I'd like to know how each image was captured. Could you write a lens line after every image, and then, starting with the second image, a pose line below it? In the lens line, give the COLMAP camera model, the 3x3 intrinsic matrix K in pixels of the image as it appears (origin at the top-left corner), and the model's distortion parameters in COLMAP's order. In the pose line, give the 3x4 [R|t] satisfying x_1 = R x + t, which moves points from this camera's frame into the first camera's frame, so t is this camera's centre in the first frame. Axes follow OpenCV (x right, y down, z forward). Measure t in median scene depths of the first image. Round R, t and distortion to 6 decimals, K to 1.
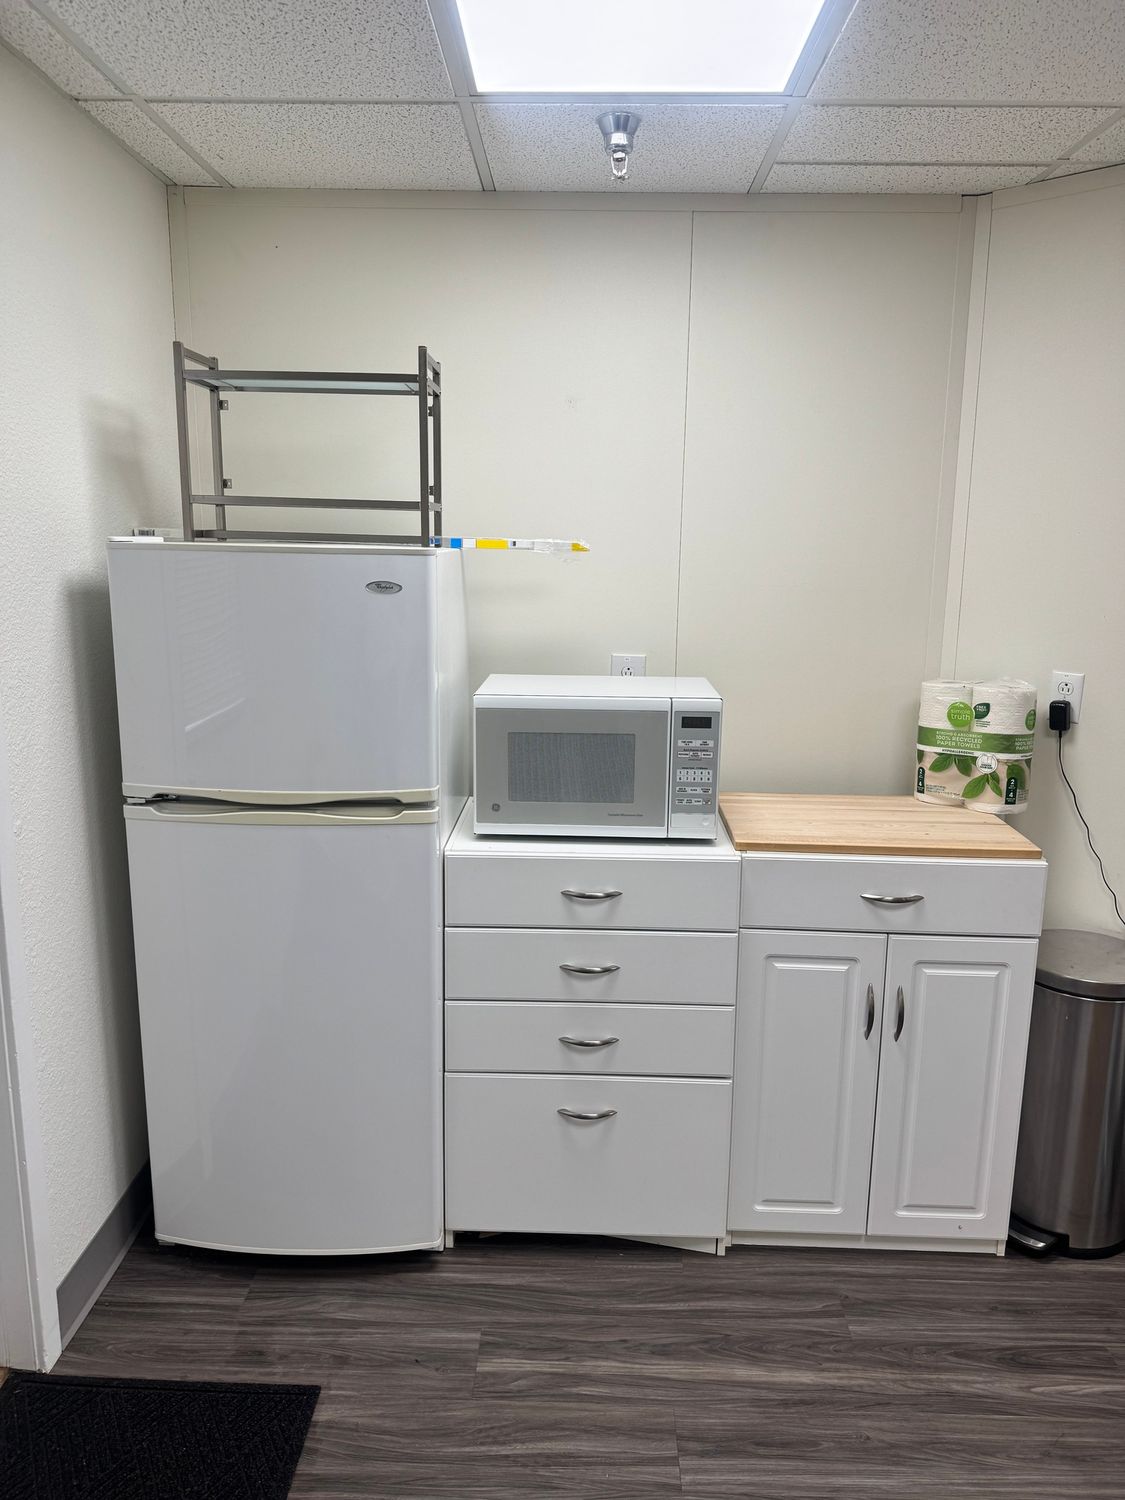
lens RADIAL K [[1053.5, 0, 557.7], [0, 1053.5, 755.3], [0, 0, 1]] dist [0.063861, -0.074177]
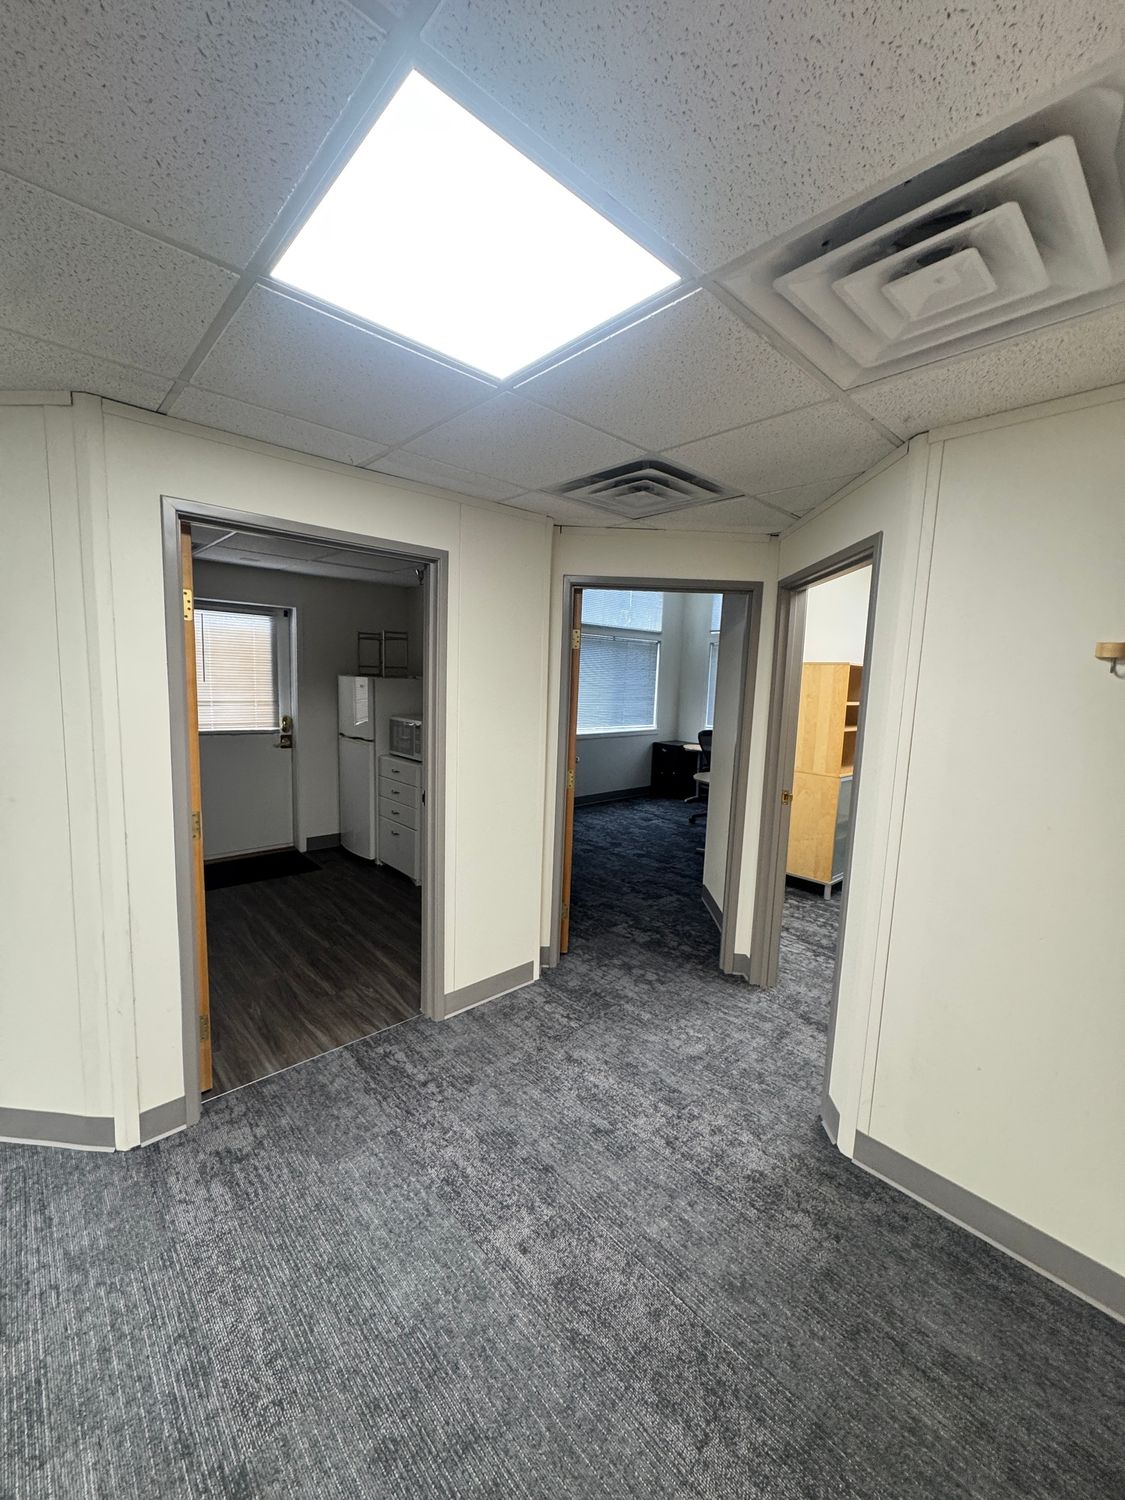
lens RADIAL K [[596.5, 0, 566.9], [0, 596.5, 748.4], [0, 0, 1]] dist [-0.001331, 0.001050]
pose [[0.694303, 0.098851, -0.712862, 2.020801], [-0.162412, 0.986491, -0.021389, -0.000168], [0.701118, 0.130628, 0.700978, -0.062055]]
